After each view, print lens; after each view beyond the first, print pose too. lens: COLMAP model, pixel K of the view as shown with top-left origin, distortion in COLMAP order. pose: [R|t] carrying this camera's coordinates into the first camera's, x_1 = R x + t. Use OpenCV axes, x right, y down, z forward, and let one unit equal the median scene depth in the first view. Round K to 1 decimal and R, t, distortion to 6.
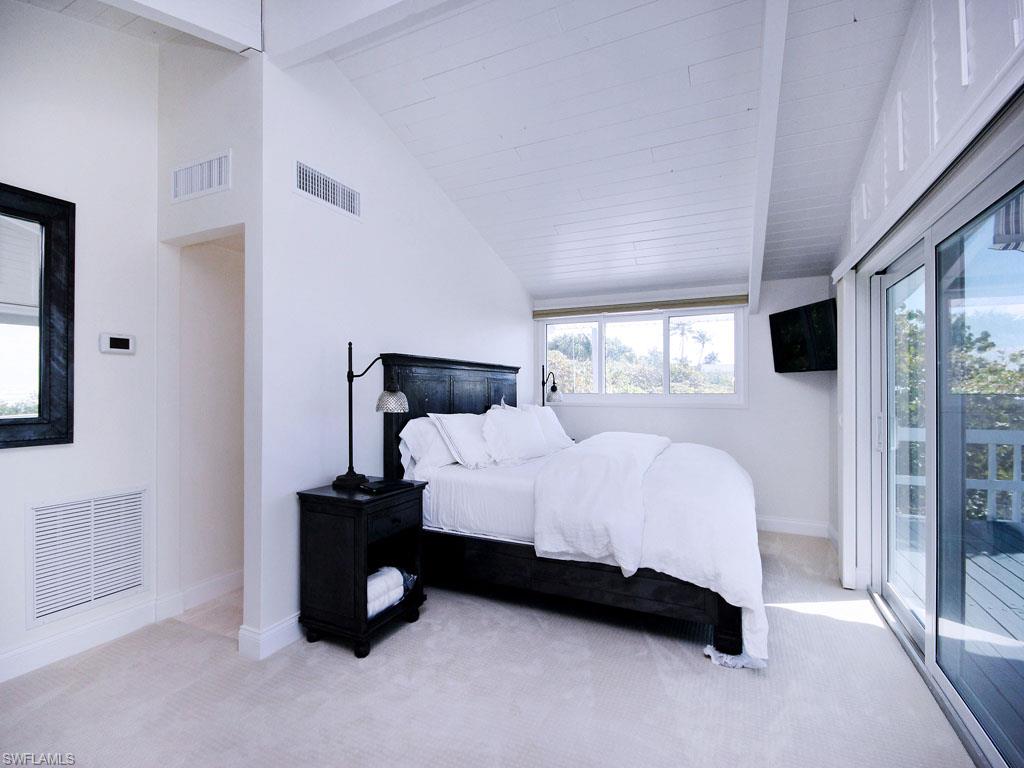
lens RADIAL K [[479.6, 0, 512.0], [0, 479.6, 384.0], [0, 0, 1]] dist [0.001662, 0.000176]
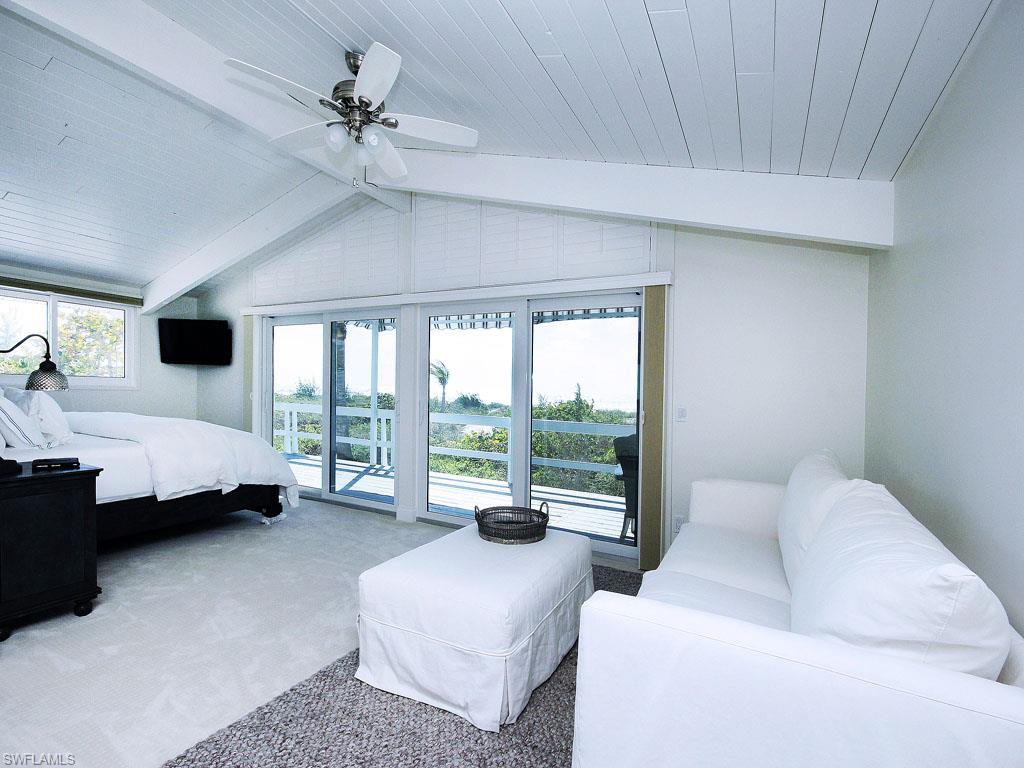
lens RADIAL K [[476.1, 0, 514.7], [0, 476.1, 405.3], [0, 0, 1]] dist [0.000500, -0.000082]
pose [[0.032678, -0.029710, 0.999024, -1.196474], [-0.043317, 0.998577, 0.031113, 0.017394], [-0.998527, -0.044291, 0.031345, 0.007356]]
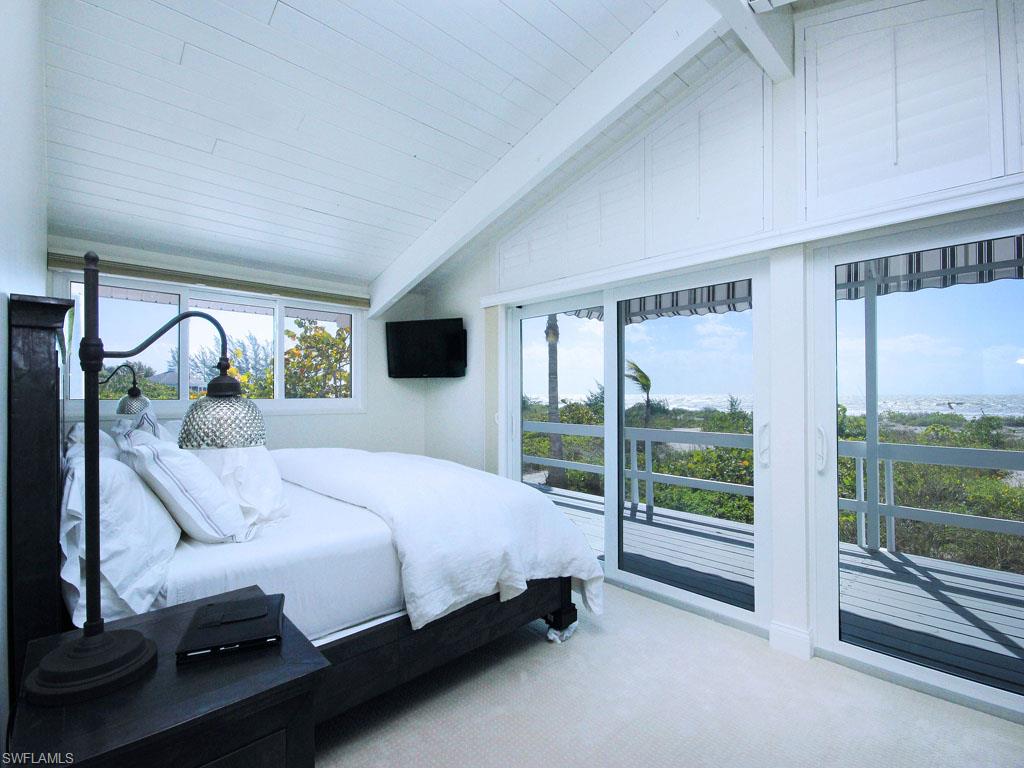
lens RADIAL K [[479.6, 0, 512.0], [0, 479.6, 384.0], [0, 0, 1]] dist [0.001662, 0.000176]
pose [[0.368212, 0.019043, 0.929547, -0.558622], [-0.009089, 0.999816, -0.016882, 0.009281], [-0.929697, -0.002232, 0.368317, 0.604473]]
